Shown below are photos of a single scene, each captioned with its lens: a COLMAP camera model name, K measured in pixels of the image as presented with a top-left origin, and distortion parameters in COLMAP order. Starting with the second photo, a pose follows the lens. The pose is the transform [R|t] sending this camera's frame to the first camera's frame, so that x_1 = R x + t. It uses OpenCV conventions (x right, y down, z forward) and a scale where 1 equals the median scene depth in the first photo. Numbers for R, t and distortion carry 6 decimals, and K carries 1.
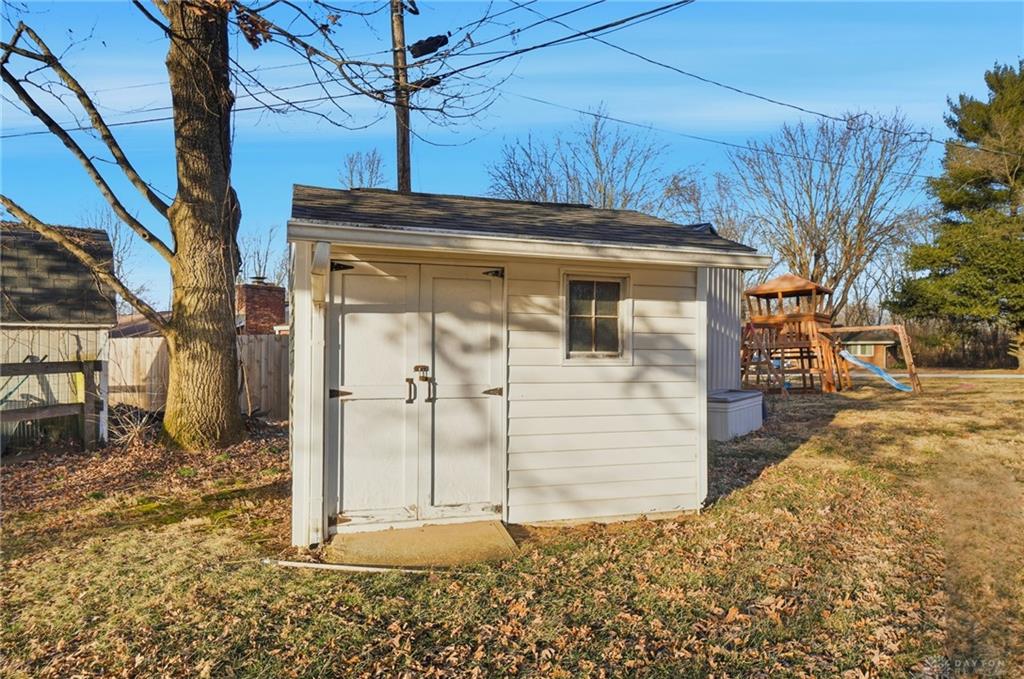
lens RADIAL K [[675.9, 0, 512.3], [0, 675.9, 364.2], [0, 0, 1]] dist [0.001081, 0.004225]
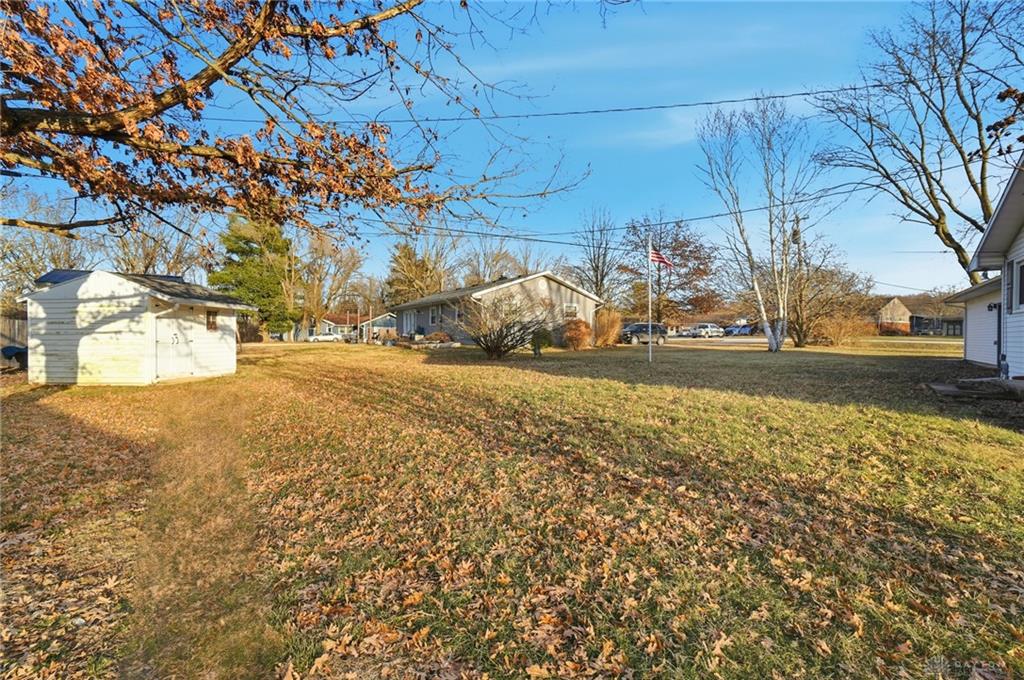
lens RADIAL K [[460.9, 0, 507.1], [0, 460.9, 340.4], [0, 0, 1]] dist [-0.023150, -0.000258]
pose [[0.401522, -0.007552, 0.915818, -1.567128], [0.001057, 0.999969, 0.007782, 0.021914], [-0.915849, -0.002156, 0.401517, -1.534999]]
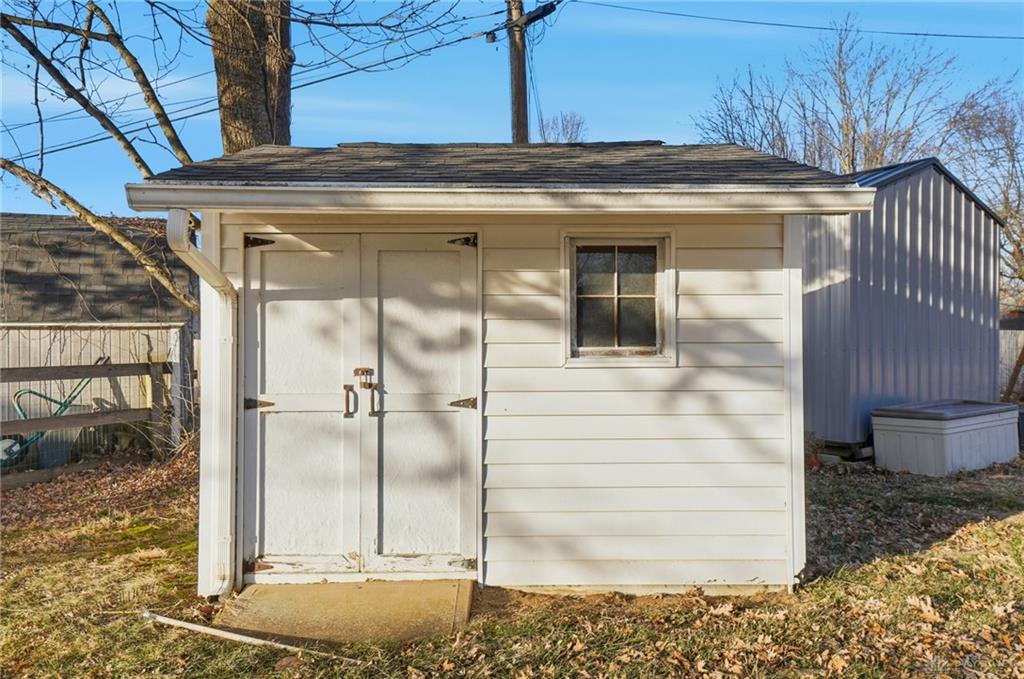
lens RADIAL K [[794.3, 0, 512.5], [0, 794.3, 365.3], [0, 0, 1]] dist [0.023837, 0.009809]
pose [[0.951660, -0.003302, -0.307137, 0.277035], [0.003941, 0.999991, 0.001460, -0.001599], [0.307129, -0.002600, 0.951664, 0.191643]]
